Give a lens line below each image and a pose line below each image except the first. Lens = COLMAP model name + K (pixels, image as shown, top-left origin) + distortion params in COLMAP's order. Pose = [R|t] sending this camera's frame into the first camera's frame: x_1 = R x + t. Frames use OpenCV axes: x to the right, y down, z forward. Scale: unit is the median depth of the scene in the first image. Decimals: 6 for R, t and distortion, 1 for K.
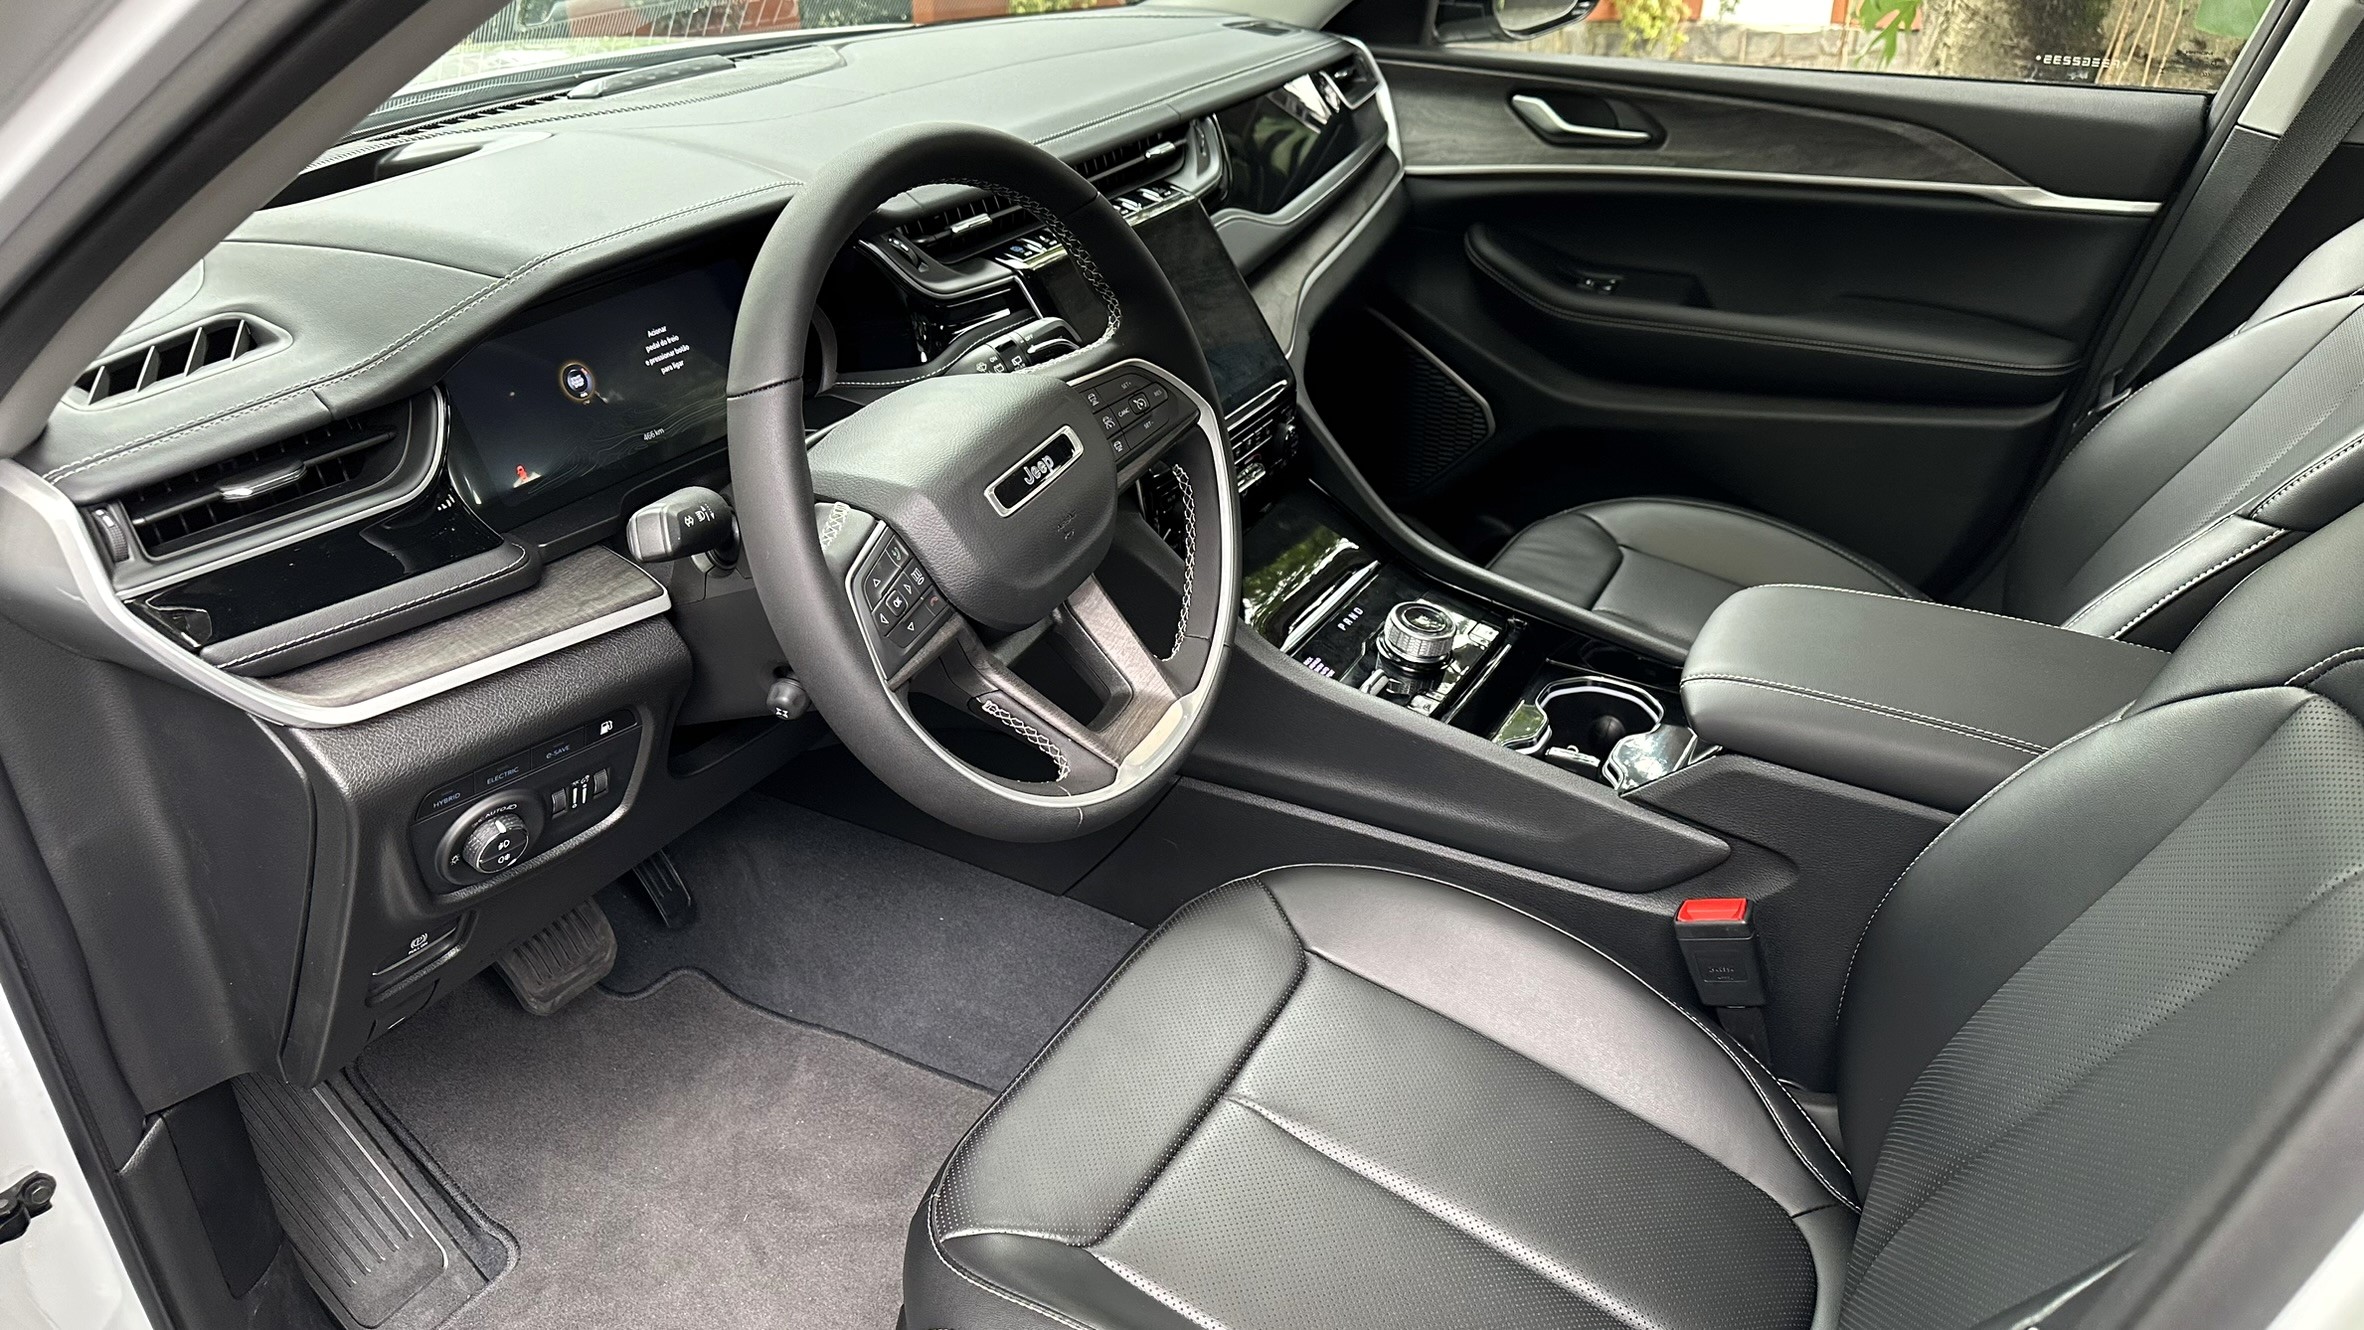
lens RADIAL K [[1739.4, 0, 1182.0], [0, 1739.4, 665.0], [0, 0, 1]] dist [0.127634, -0.215913]
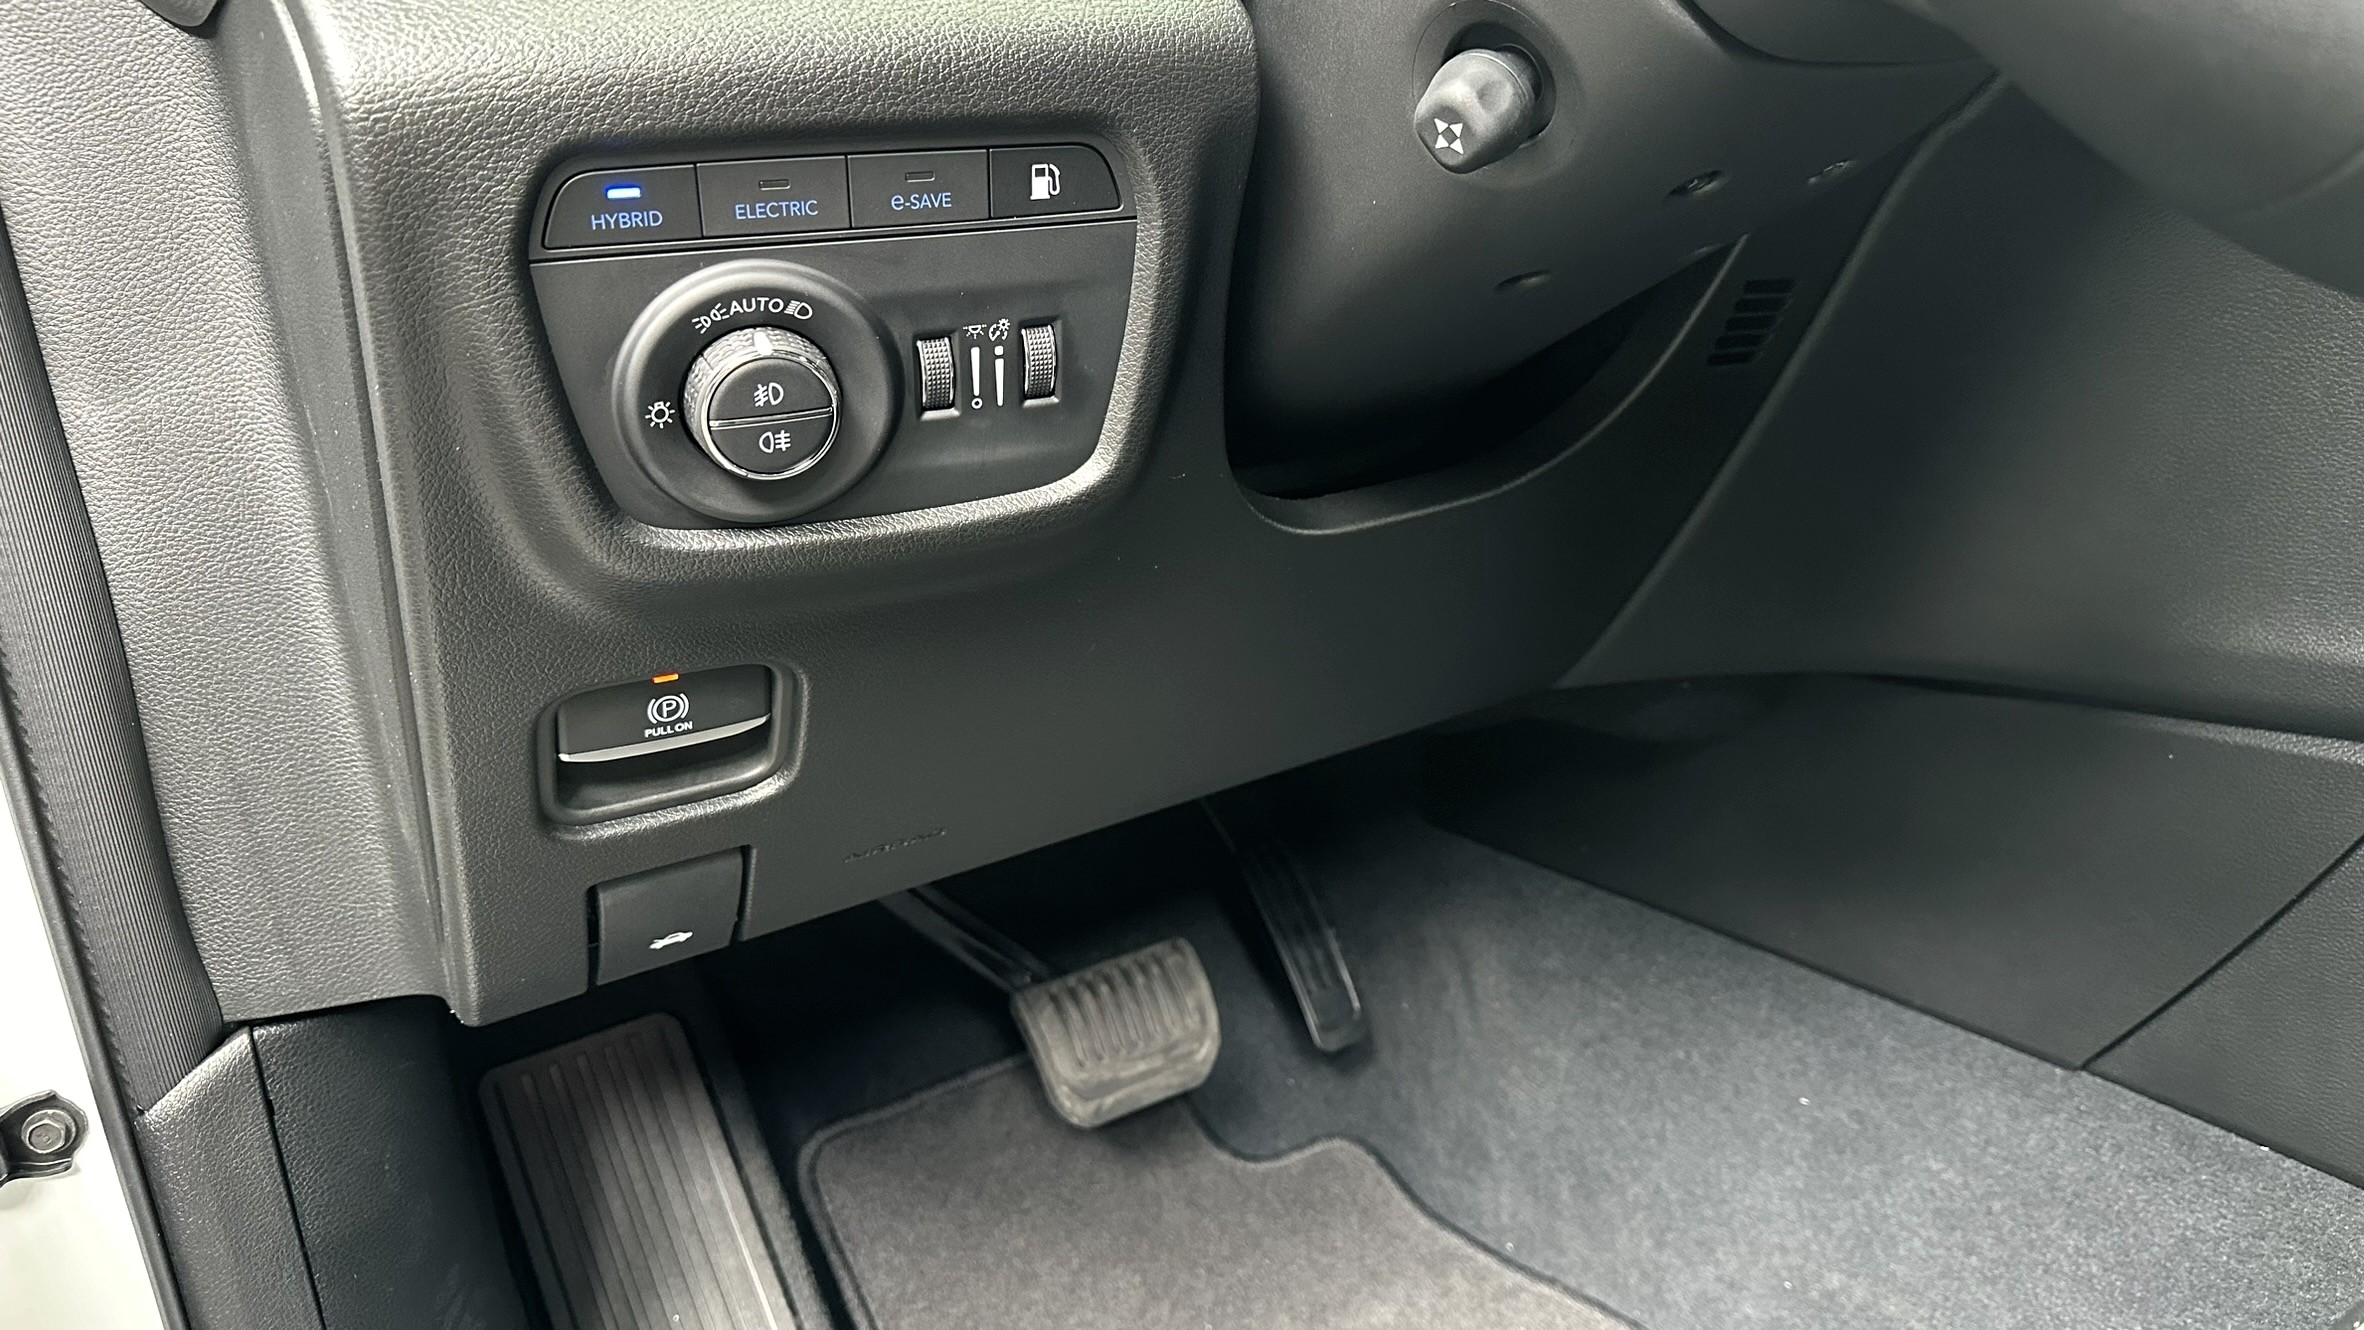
lens RADIAL K [[1739.4, 0, 1182.0], [0, 1739.4, 665.0], [0, 0, 1]] dist [0.127634, -0.215913]
pose [[0.887264, 0.036440, -0.459820, -0.066250], [-0.139167, 0.971568, -0.191540, 0.145959], [0.439767, 0.233938, 0.867109, 0.443053]]
